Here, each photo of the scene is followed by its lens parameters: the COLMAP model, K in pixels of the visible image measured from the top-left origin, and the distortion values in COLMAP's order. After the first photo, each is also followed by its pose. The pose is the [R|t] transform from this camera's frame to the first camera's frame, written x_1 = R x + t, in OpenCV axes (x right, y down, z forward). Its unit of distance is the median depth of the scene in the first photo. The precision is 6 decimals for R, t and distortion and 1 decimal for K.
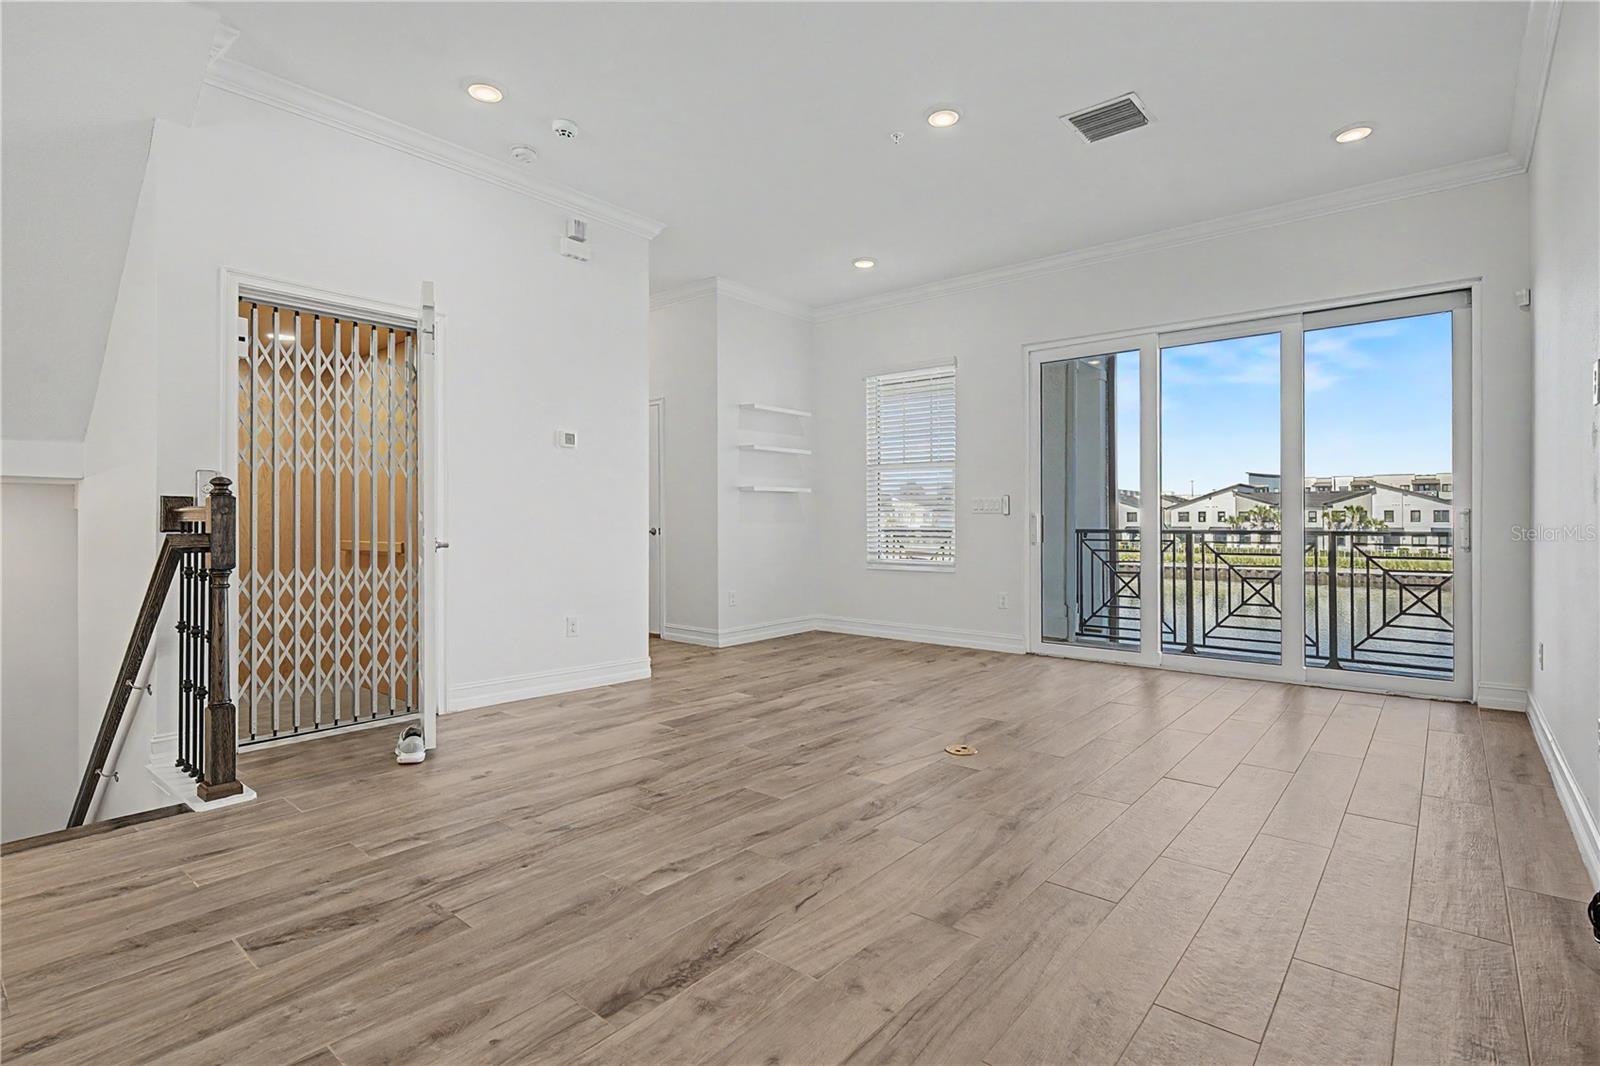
lens RADIAL K [[774.8, 0, 794.3], [0, 774.8, 517.6], [0, 0, 1]] dist [0.002789, -0.000295]
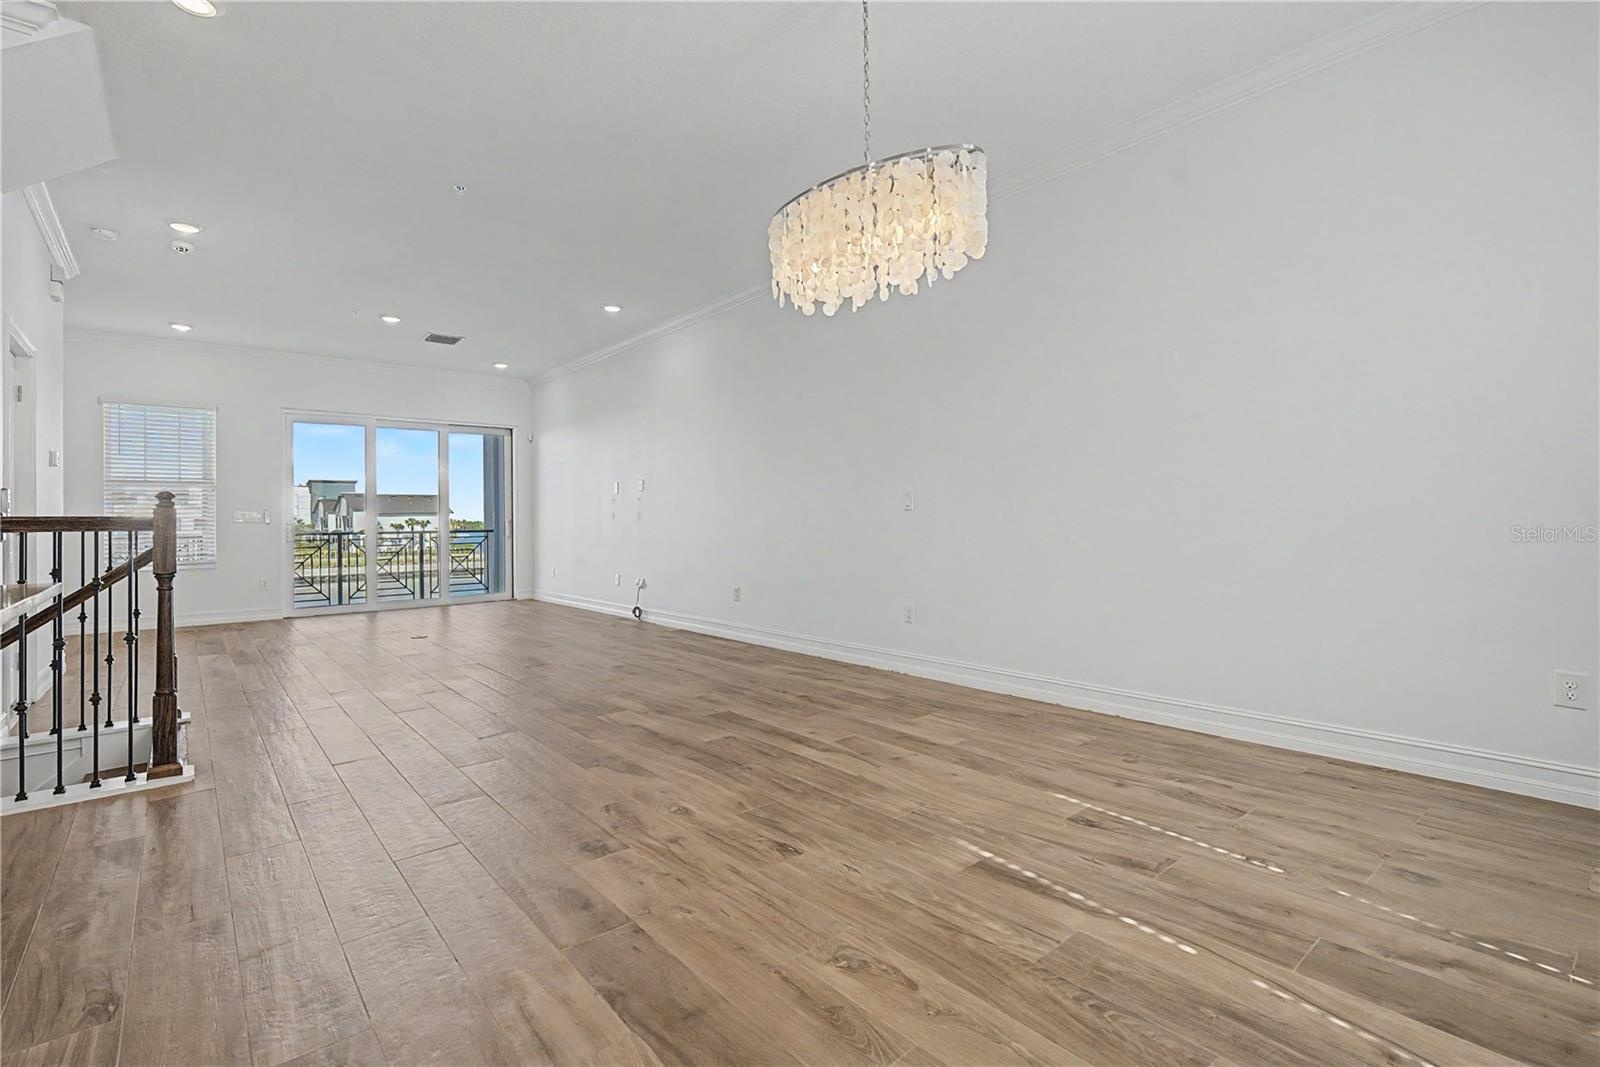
lens RADIAL K [[730.0, 0, 796.9], [0, 730.0, 513.9], [0, 0, 1]] dist [0.001260, 0.000095]
pose [[0.165661, 0.008267, 0.986148, -0.898117], [0.007403, 0.999926, -0.009626, -0.001031], [-0.986155, 0.008895, 0.165587, -0.187868]]
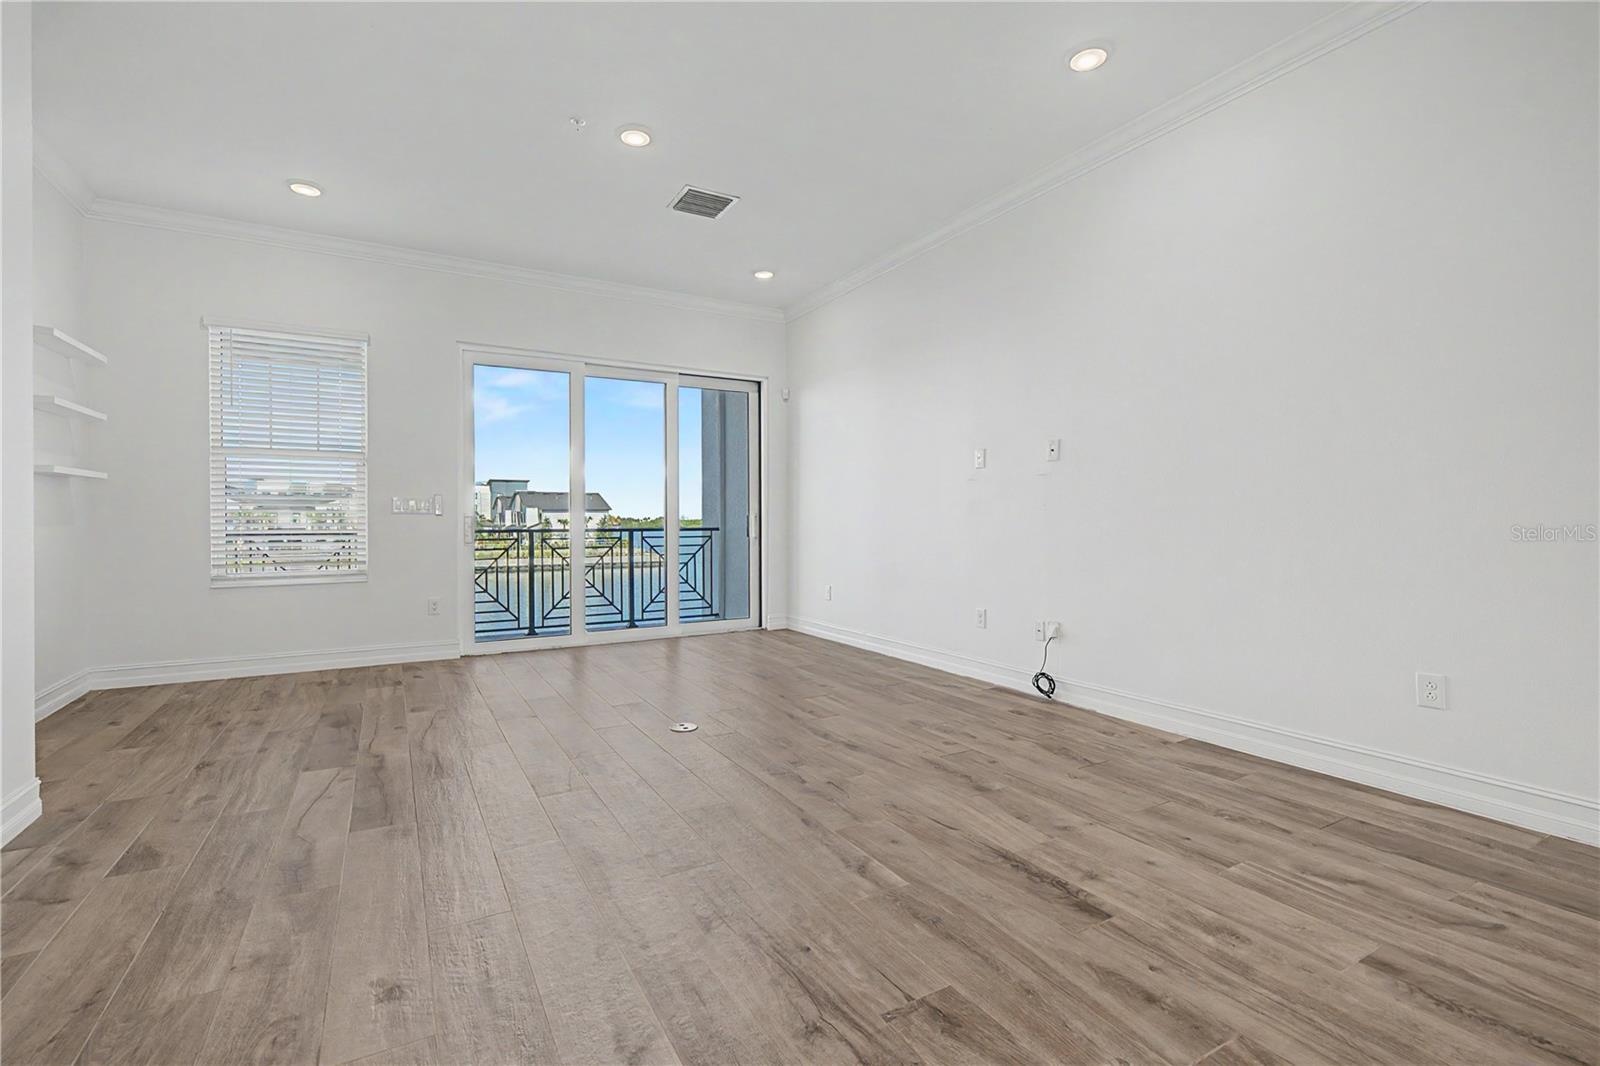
lens RADIAL K [[713.0, 0, 796.2], [0, 713.0, 523.5], [0, 0, 1]] dist [0.000590, 0.000097]
pose [[0.341794, -0.004614, 0.939764, -0.399872], [-0.001317, 0.999985, 0.005388, 0.000948], [-0.939774, -0.003079, 0.341782, 0.289635]]
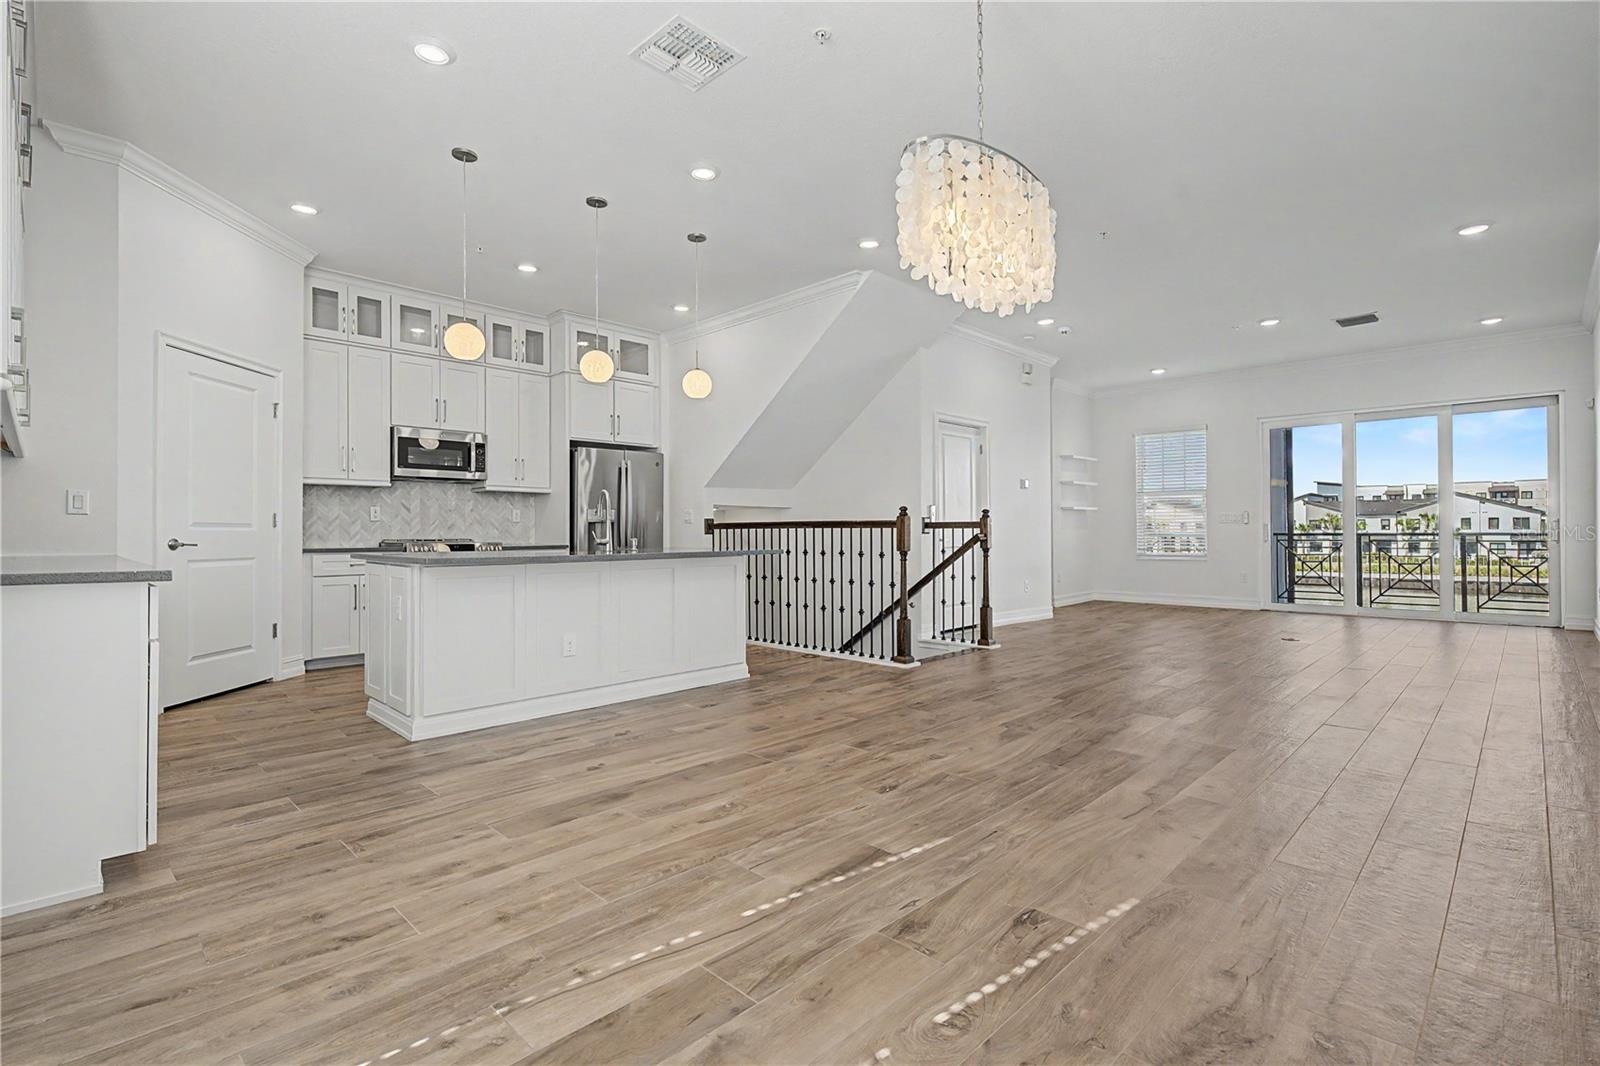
lens RADIAL K [[741.3, 0, 799.7], [0, 741.3, 524.6], [0, 0, 1]] dist [0.002936, 0.000735]
pose [[0.997241, -0.005216, -0.074050, -0.537560], [0.004857, 0.999976, -0.005024, 0.001883], [0.074075, 0.004651, 0.997242, -0.603740]]
